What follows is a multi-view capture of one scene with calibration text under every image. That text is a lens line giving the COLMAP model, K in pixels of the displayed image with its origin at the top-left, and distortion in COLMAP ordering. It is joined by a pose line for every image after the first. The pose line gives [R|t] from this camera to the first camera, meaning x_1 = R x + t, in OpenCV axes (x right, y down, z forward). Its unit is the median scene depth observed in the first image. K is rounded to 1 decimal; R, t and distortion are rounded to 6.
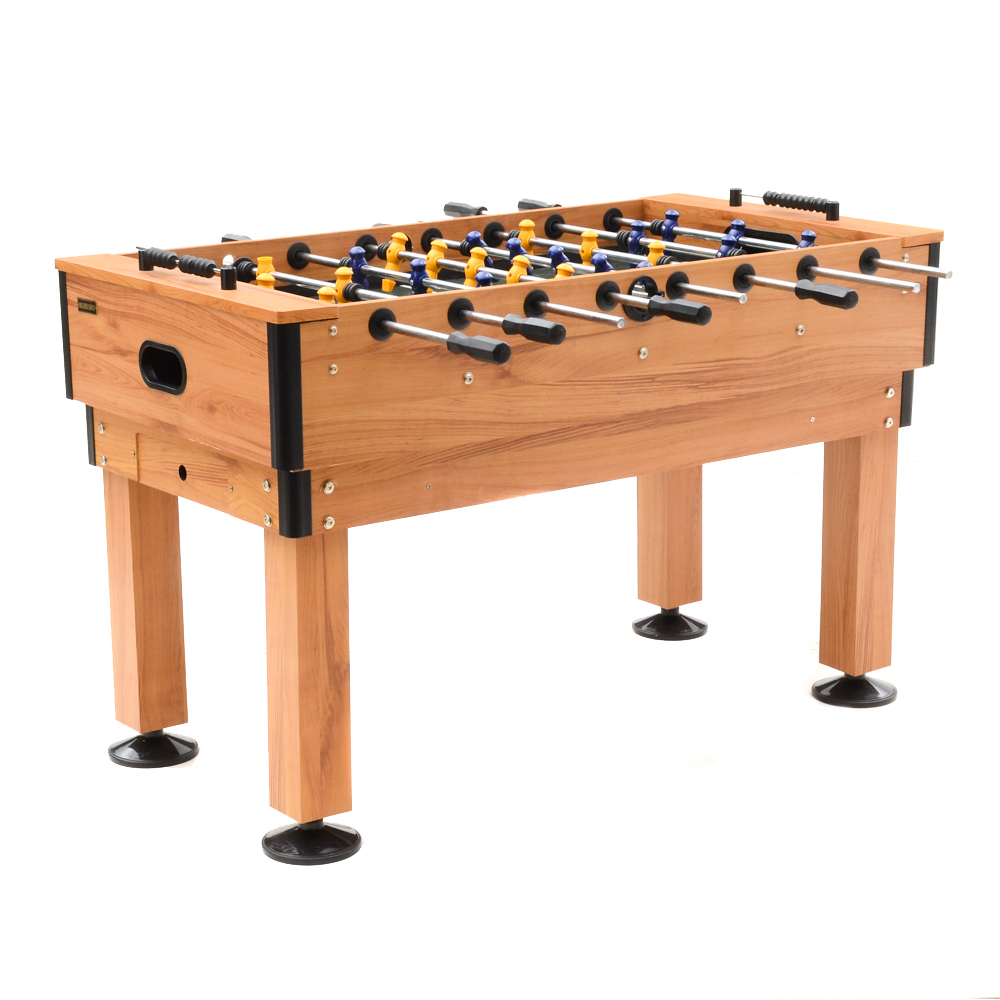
lens RADIAL K [[2479.7, 0, 477.0], [0, 2479.7, 525.6], [0, 0, 1]] dist [0.099648, 0.556169]
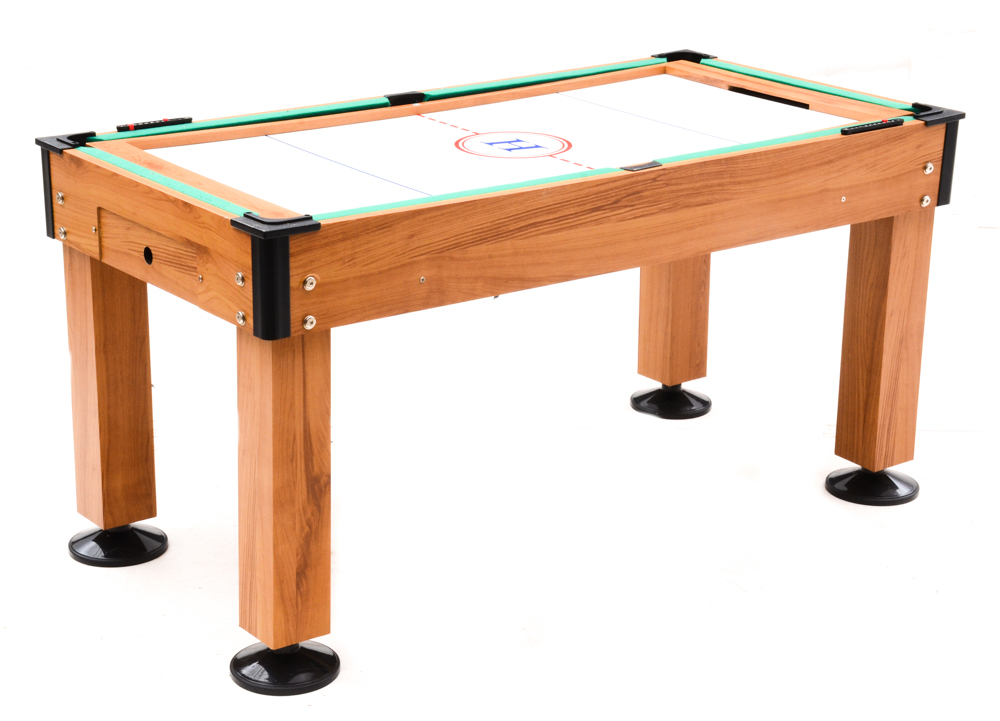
lens RADIAL K [[2179.0, 0, 459.2], [0, 2179.0, 363.2], [0, 0, 1]] dist [0.311776, 0.772478]
pose [[0.999828, 0.018497, 0.001134, -0.005912], [-0.018531, 0.997354, 0.070302, -0.039302], [0.000169, -0.070311, 0.997525, 0.199725]]
